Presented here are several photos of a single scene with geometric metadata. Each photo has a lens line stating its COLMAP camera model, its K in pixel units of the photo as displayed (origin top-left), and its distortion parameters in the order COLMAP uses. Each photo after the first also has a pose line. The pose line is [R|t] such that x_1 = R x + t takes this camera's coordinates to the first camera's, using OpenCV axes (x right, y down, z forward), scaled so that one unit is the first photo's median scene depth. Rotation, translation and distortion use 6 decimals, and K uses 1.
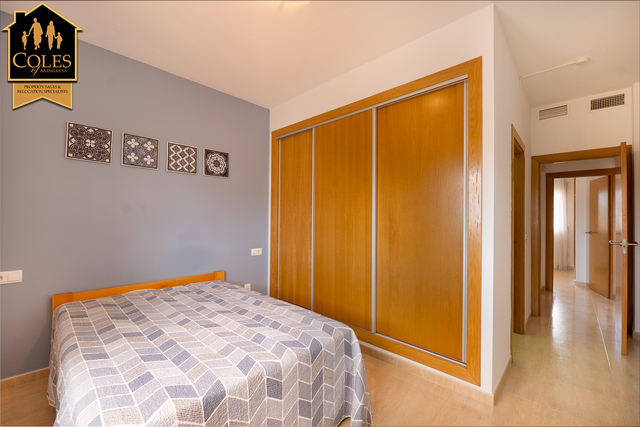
lens RADIAL K [[268.2, 0, 320.0], [0, 268.2, 213.5], [0, 0, 1]] dist [-0.001061, -0.000058]
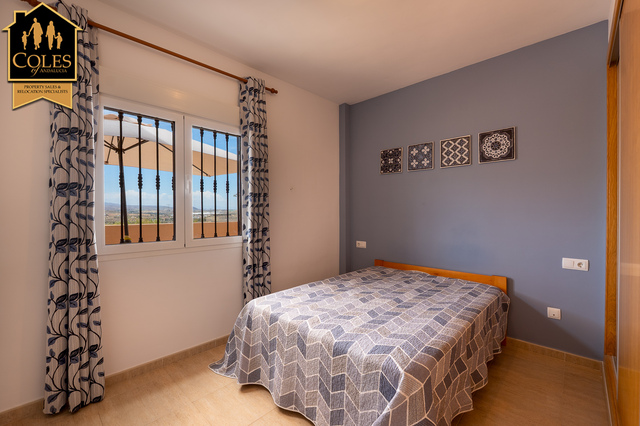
lens RADIAL K [[275.9, 0, 320.0], [0, 275.9, 213.0], [0, 0, 1]] dist [0.000686, 0.000046]
pose [[-0.013749, -0.003225, -0.999900, 0.644751], [0.022876, 0.999732, -0.003539, 0.016976], [0.999644, -0.022922, -0.013671, 0.629610]]
